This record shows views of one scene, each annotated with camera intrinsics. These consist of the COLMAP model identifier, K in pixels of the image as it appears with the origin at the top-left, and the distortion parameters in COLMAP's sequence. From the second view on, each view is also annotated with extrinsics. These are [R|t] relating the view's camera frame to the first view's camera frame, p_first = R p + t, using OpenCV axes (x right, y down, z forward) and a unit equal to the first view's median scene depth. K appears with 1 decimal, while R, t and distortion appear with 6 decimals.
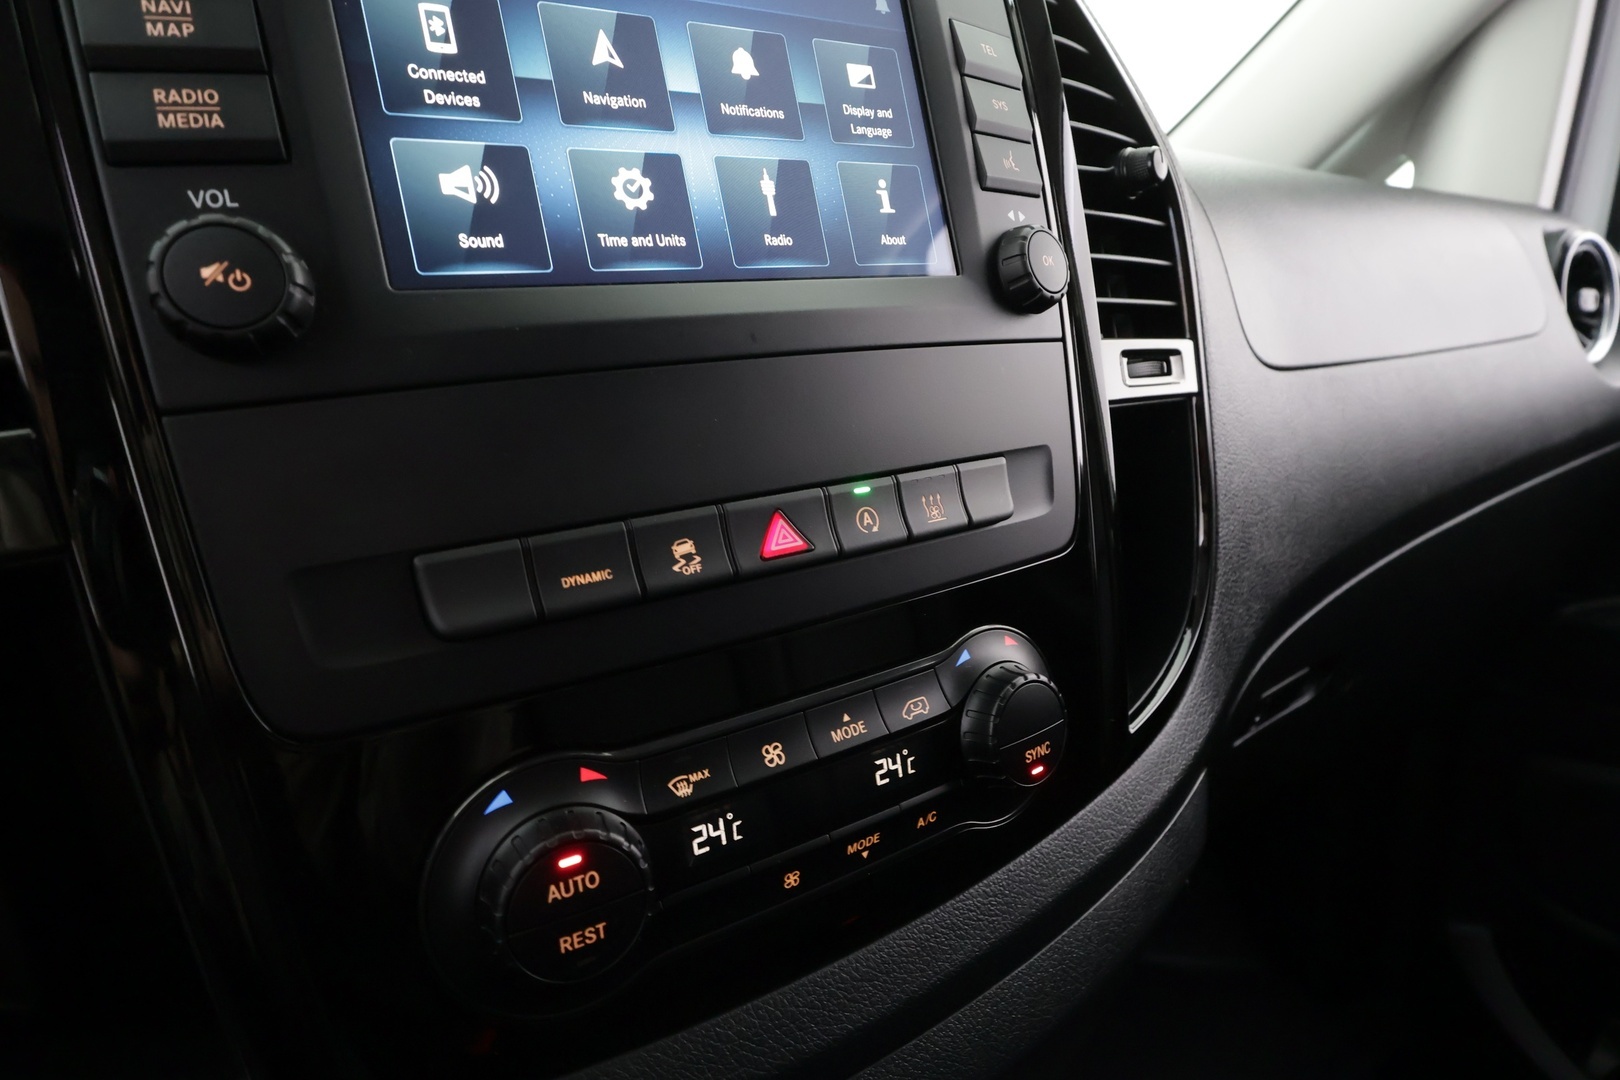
lens RADIAL K [[908.4, 0, 806.0], [0, 908.4, 544.2], [0, 0, 1]] dist [0.010272, 0.000602]
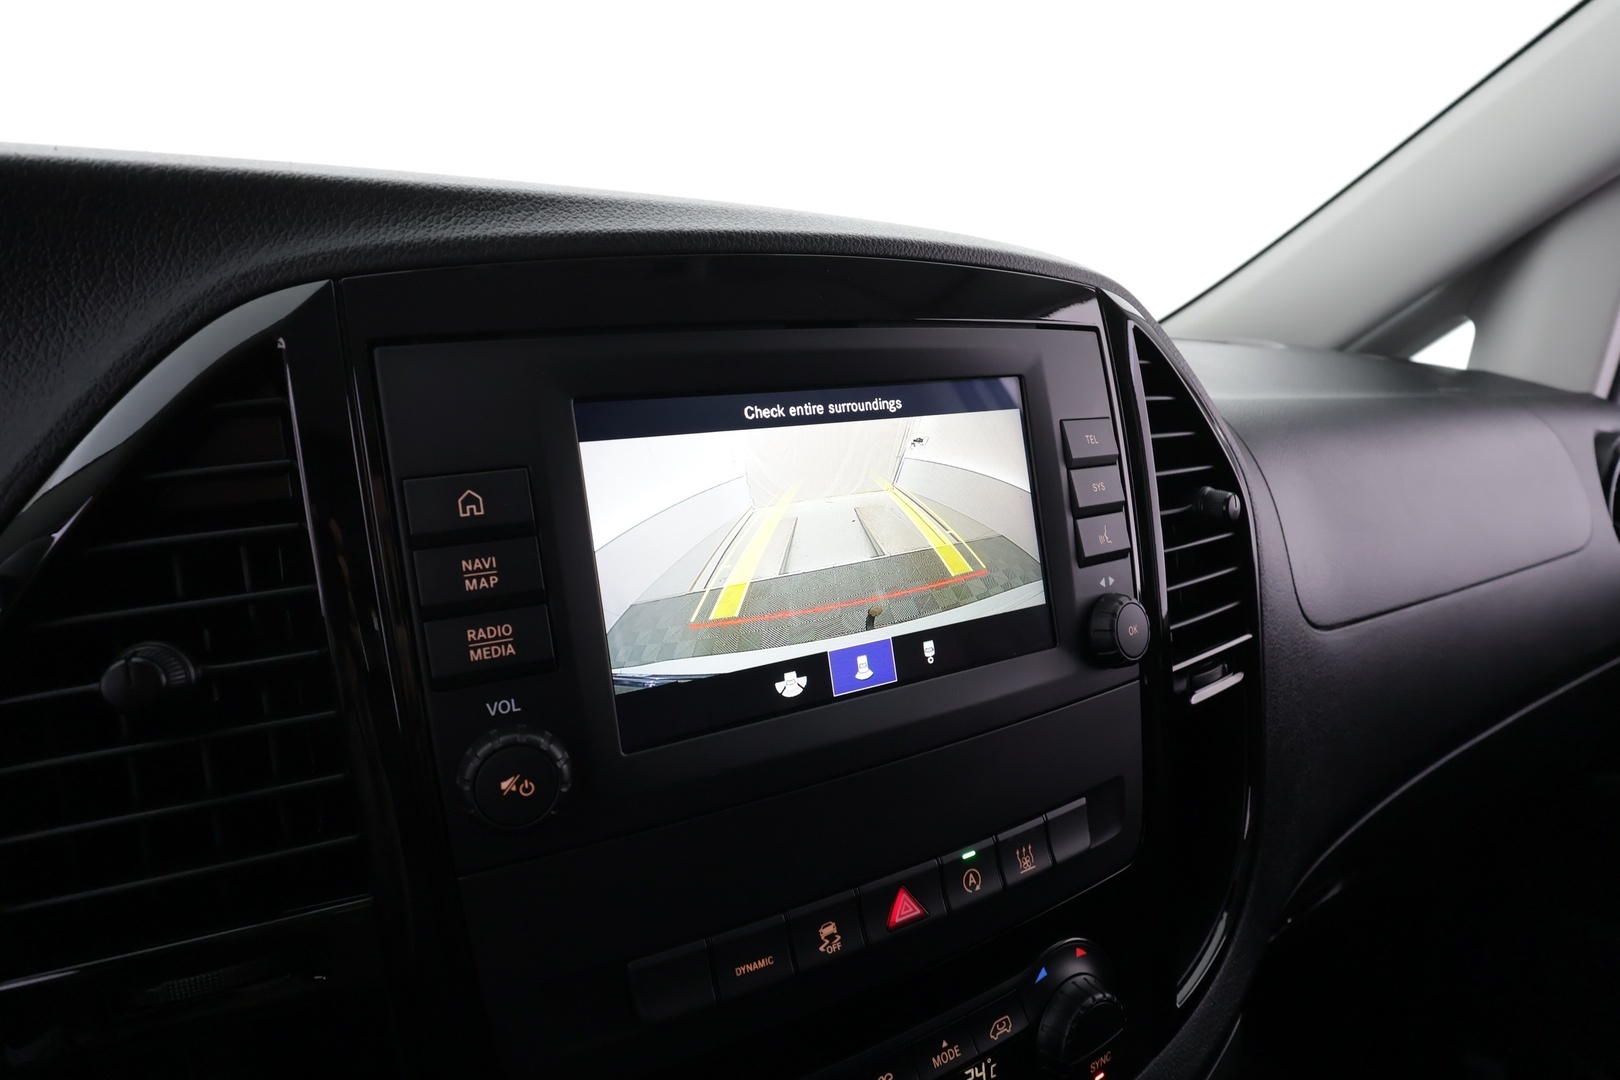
lens RADIAL K [[908.4, 0, 807.9], [0, 908.4, 543.3], [0, 0, 1]] dist [0.010272, 0.000602]
pose [[0.997746, 0.058740, -0.032440, -0.130543], [-0.058340, 0.998210, 0.013148, -0.456344], [0.033154, -0.011226, 0.999387, -0.195730]]
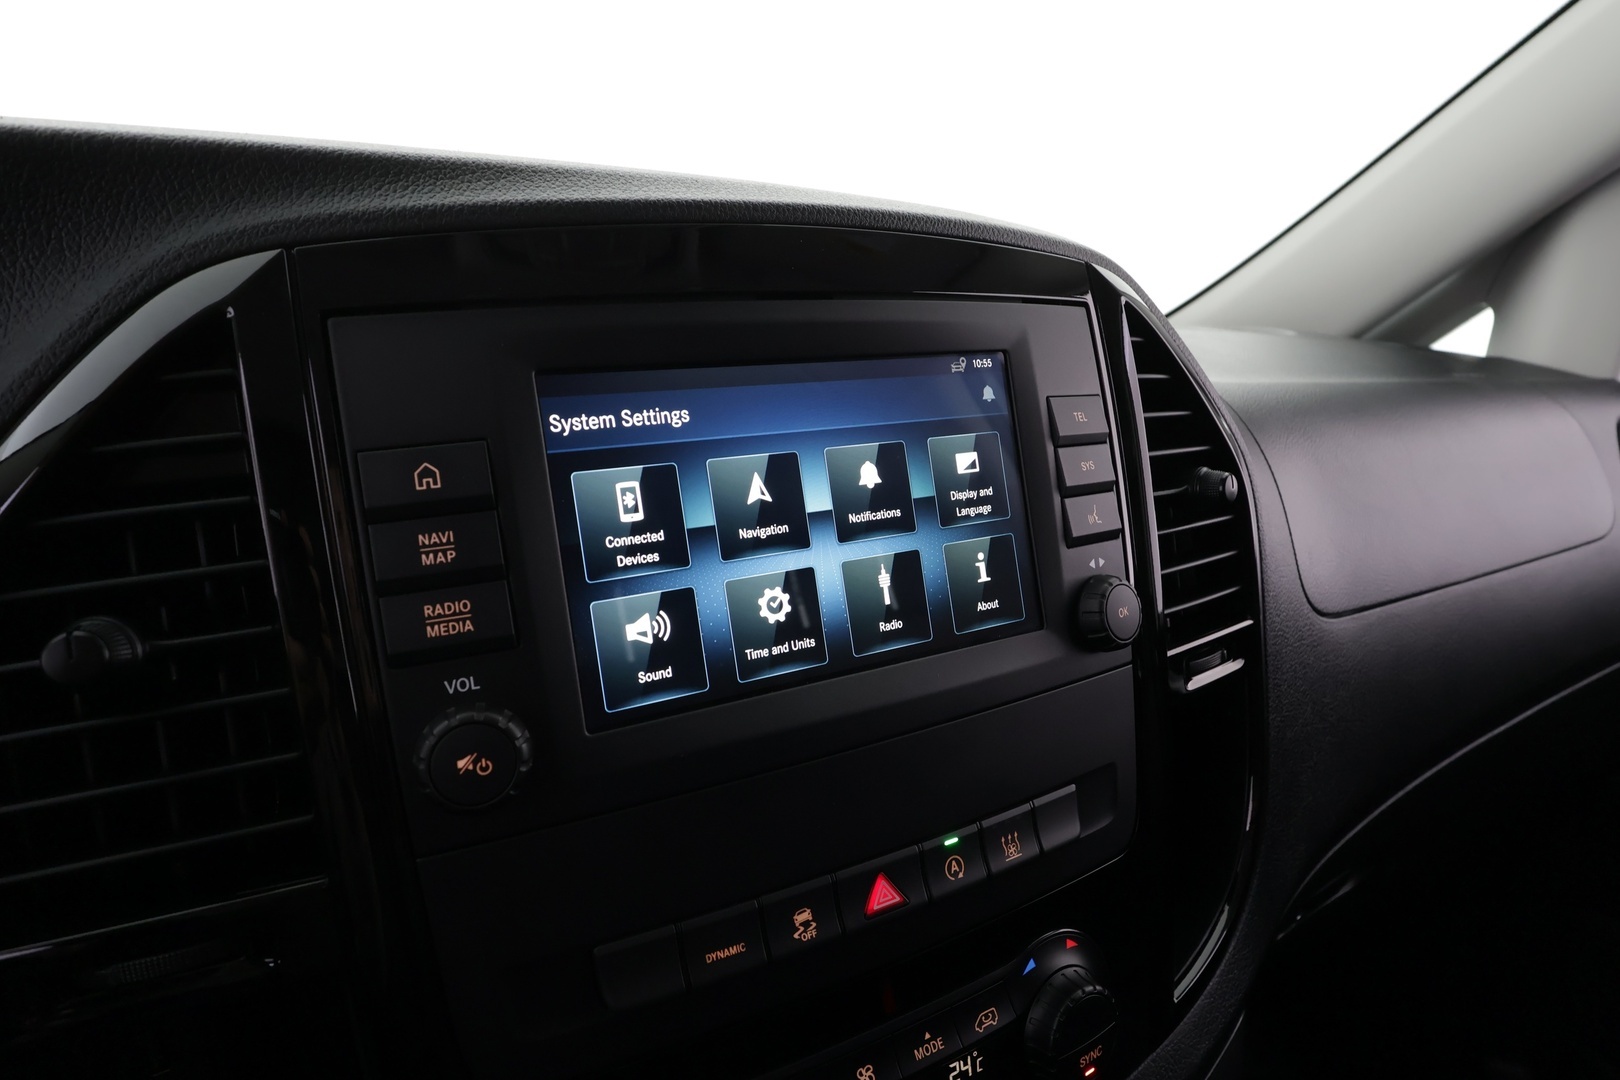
lens RADIAL K [[908.4, 0, 806.7], [0, 908.4, 547.1], [0, 0, 1]] dist [0.010272, 0.000602]
pose [[0.997143, 0.052892, -0.053922, -0.077574], [-0.052206, 0.998538, 0.014037, -0.427927], [0.054586, -0.011182, 0.998446, -0.166911]]
